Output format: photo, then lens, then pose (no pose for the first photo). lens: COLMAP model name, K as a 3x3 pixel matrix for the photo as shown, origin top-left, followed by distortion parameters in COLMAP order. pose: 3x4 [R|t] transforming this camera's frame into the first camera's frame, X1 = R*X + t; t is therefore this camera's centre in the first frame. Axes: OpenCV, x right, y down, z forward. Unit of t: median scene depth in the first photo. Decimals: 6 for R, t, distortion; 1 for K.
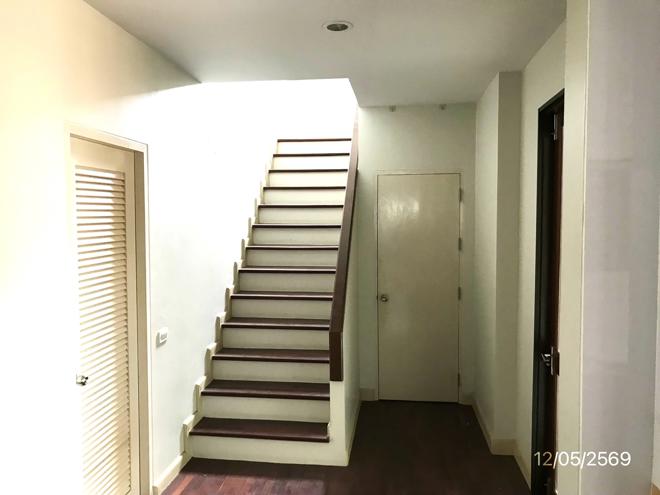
lens RADIAL K [[534.6, 0, 330.0], [0, 534.6, 247.5], [0, 0, 1]] dist [0.003599, -0.003107]
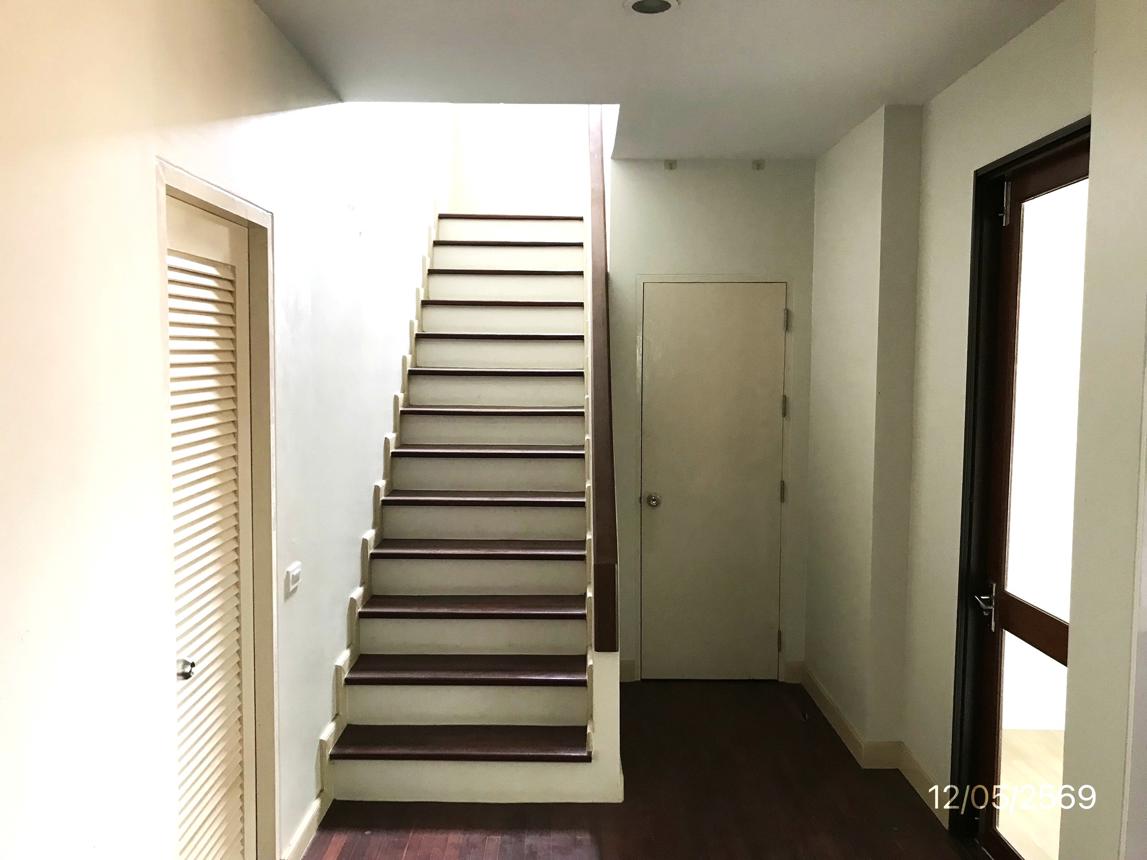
lens RADIAL K [[930.4, 0, 573.5], [0, 930.4, 430.0], [0, 0, 1]] dist [0.004075, 0.004524]
pose [[0.991711, -0.000724, 0.128488, -0.137745], [-0.001898, 0.999792, 0.020287, -0.000118], [-0.128476, -0.020363, 0.991504, 0.046594]]
